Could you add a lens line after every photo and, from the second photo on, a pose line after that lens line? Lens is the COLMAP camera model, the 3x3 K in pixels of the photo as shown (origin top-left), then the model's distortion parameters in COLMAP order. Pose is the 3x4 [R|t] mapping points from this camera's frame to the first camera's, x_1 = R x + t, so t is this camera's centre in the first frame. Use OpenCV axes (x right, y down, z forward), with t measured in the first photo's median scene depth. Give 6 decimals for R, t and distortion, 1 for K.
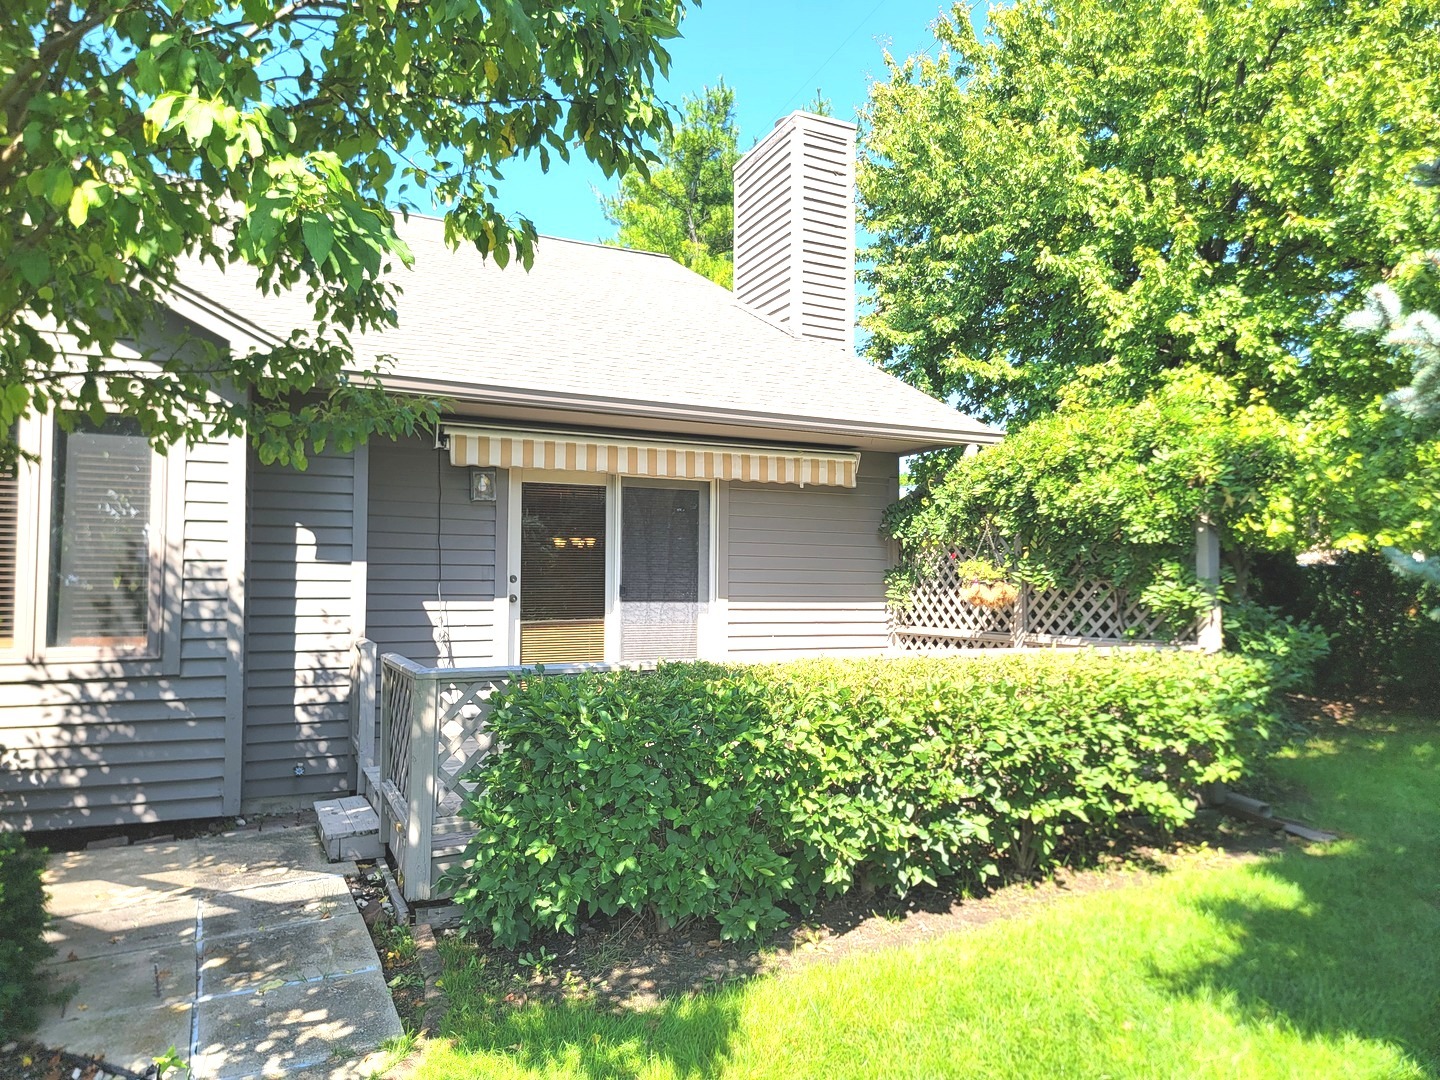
lens RADIAL K [[991.7, 0, 707.6], [0, 991.7, 544.7], [0, 0, 1]] dist [0.061853, -0.049205]
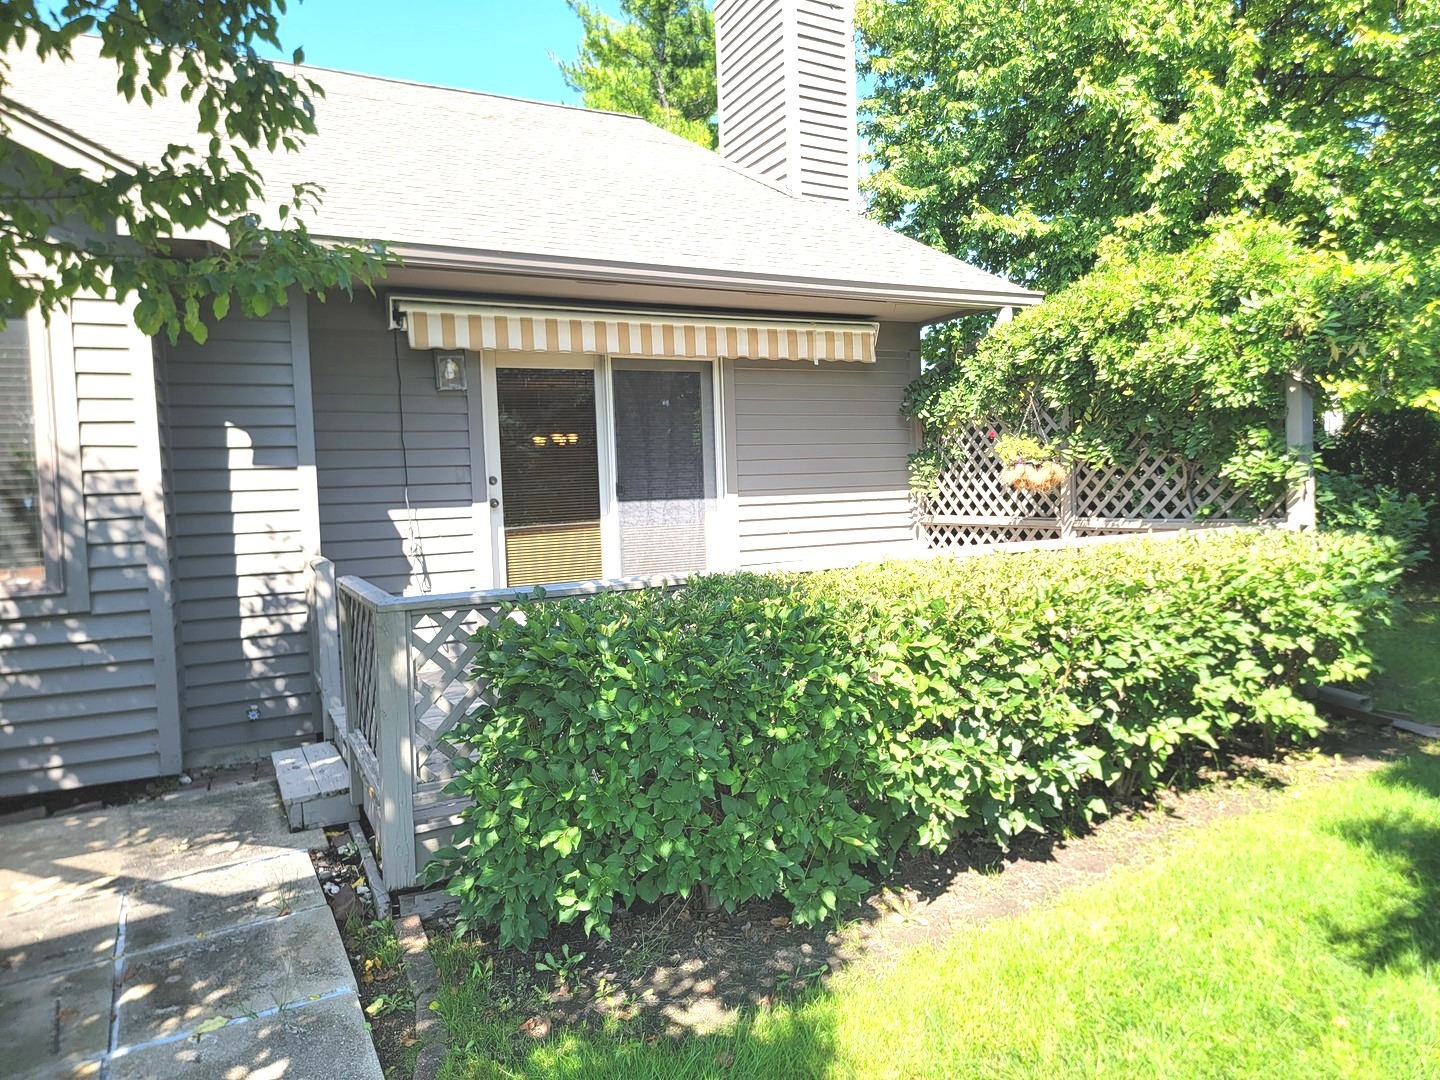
lens RADIAL K [[991.7, 0, 734.1], [0, 991.7, 527.5], [0, 0, 1]] dist [0.061853, -0.049205]
pose [[0.997982, -0.042755, 0.046943, -0.035965], [0.038449, 0.995281, 0.089089, 0.007821], [-0.050531, -0.087104, 0.994917, 0.155629]]
